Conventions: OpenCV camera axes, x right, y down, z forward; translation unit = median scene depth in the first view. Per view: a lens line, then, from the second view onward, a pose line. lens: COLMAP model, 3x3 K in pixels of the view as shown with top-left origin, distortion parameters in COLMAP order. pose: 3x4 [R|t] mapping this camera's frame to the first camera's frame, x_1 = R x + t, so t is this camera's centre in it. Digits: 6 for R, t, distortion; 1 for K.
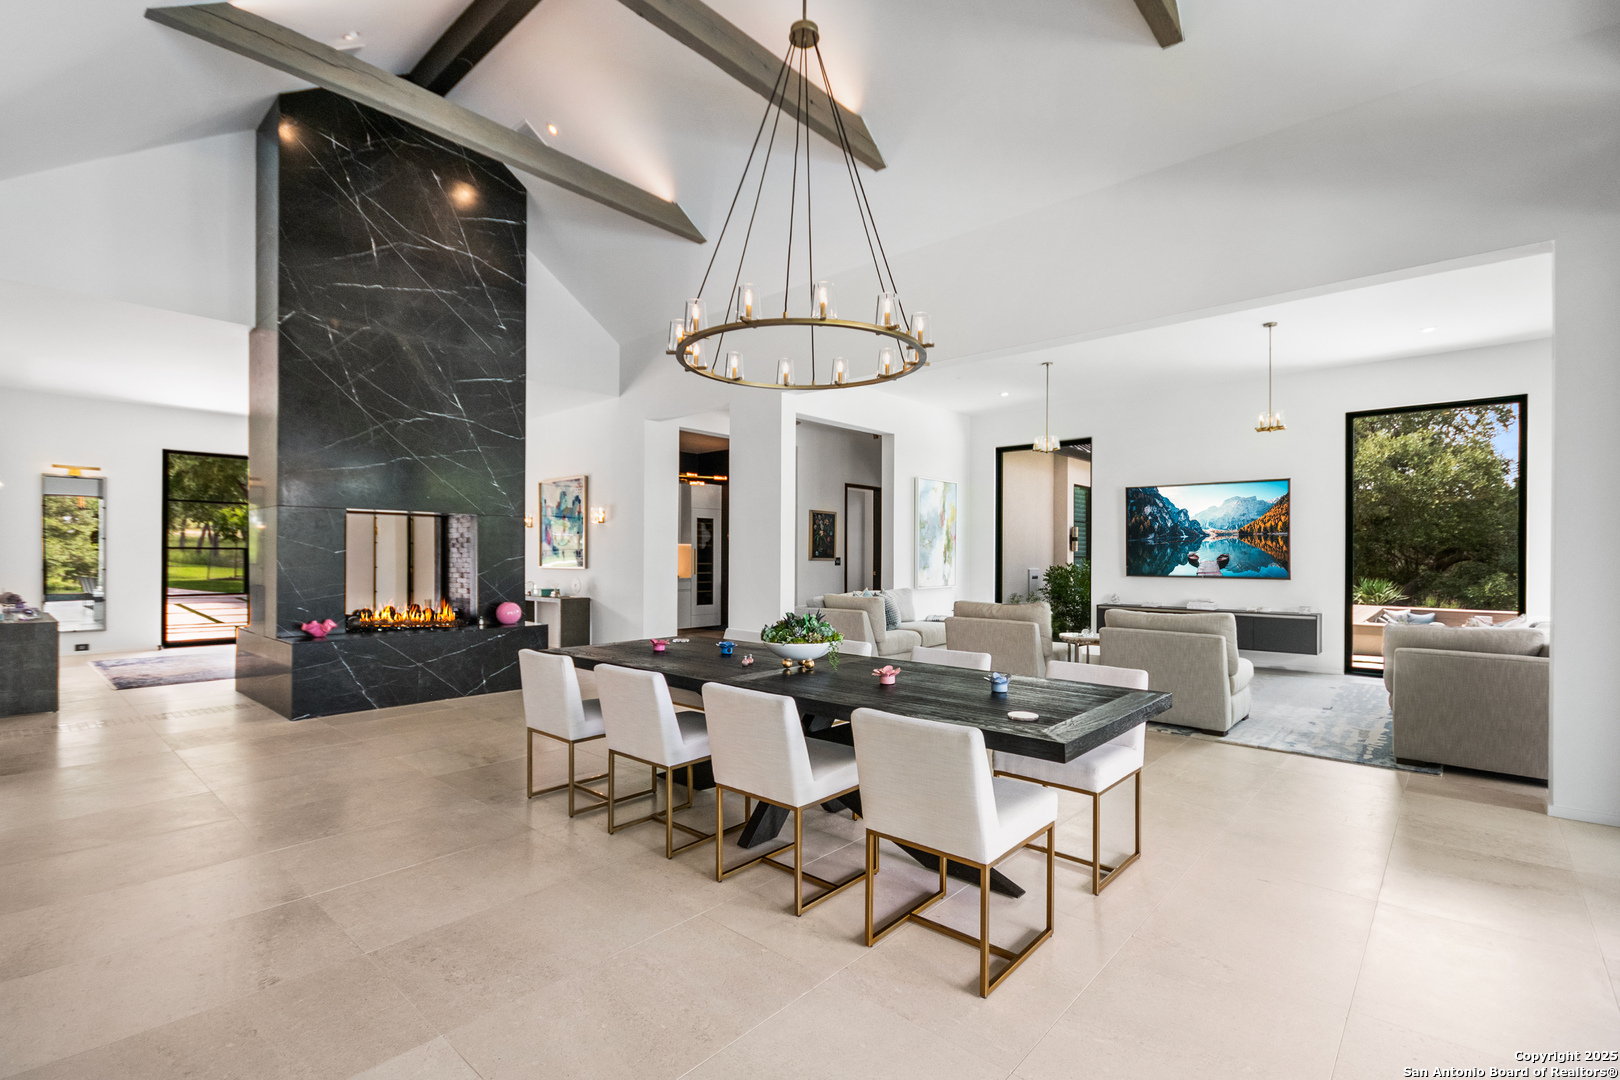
lens RADIAL K [[728.3, 0, 802.4], [0, 728.3, 551.5], [0, 0, 1]] dist [0.005487, -0.007801]
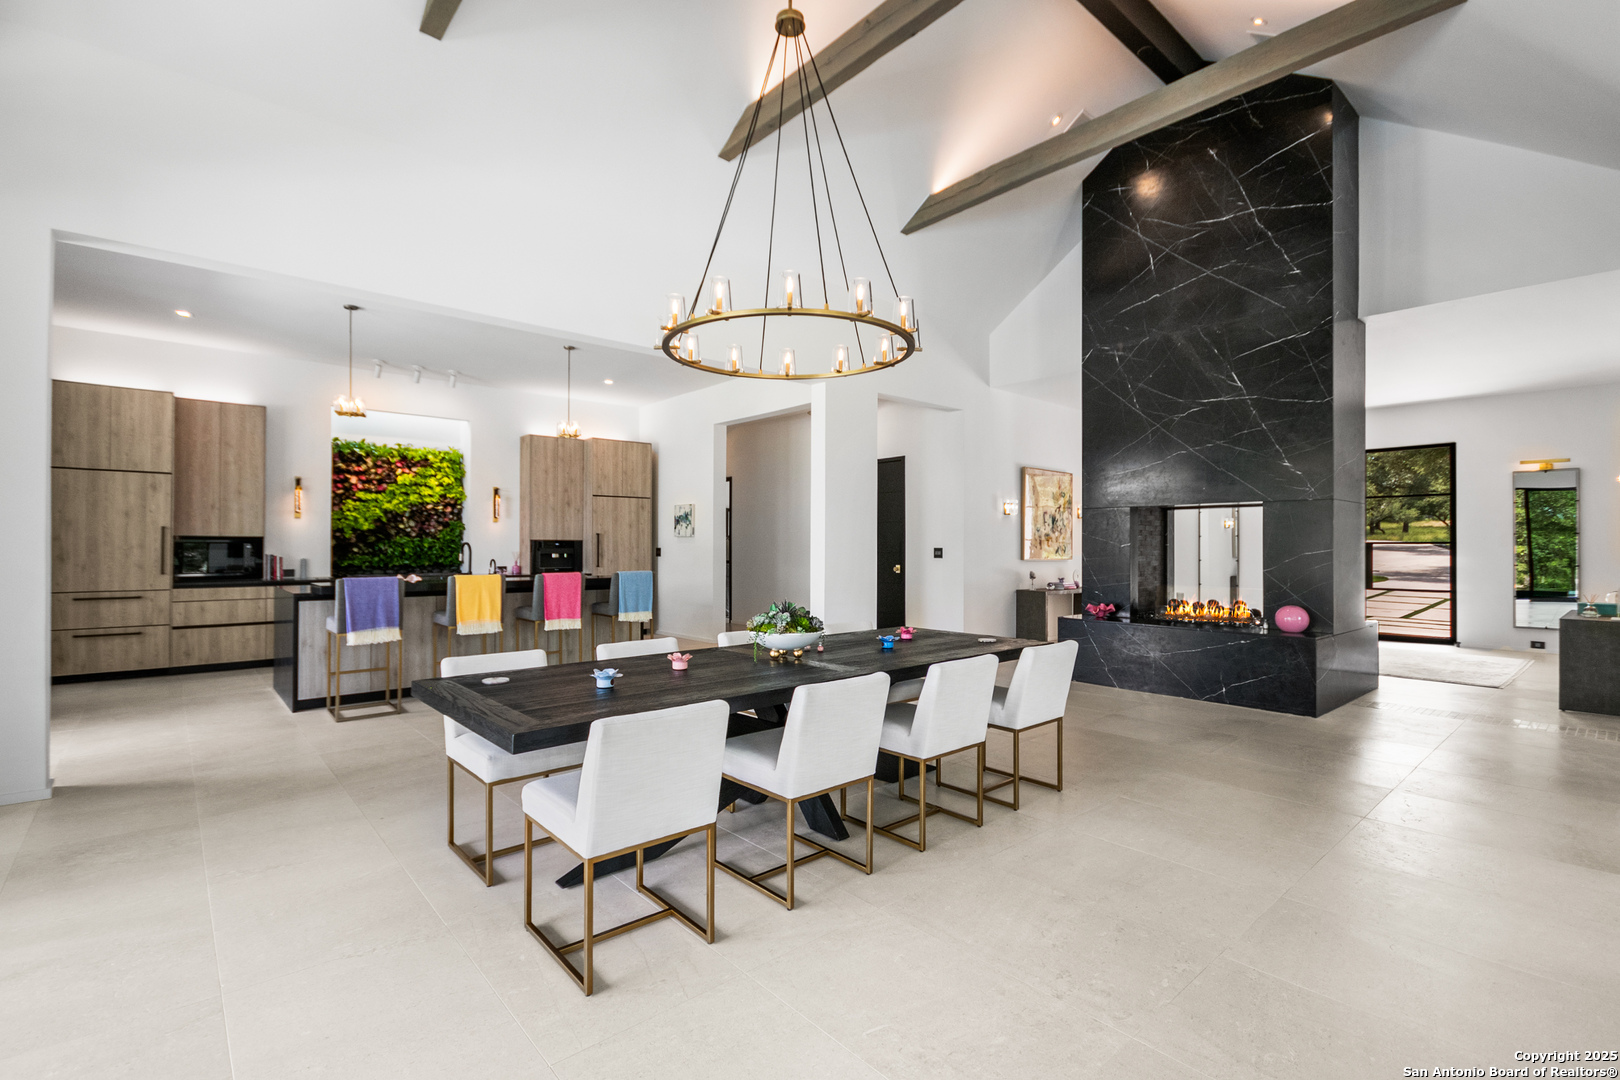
lens RADIAL K [[728.3, 0, 805.1], [0, 728.3, 541.2], [0, 0, 1]] dist [0.005487, -0.007801]
pose [[-0.122583, -0.011851, -0.992388, 0.507008], [0.002620, 0.999921, -0.012265, 0.005378], [0.992455, -0.004104, -0.122542, 0.595088]]
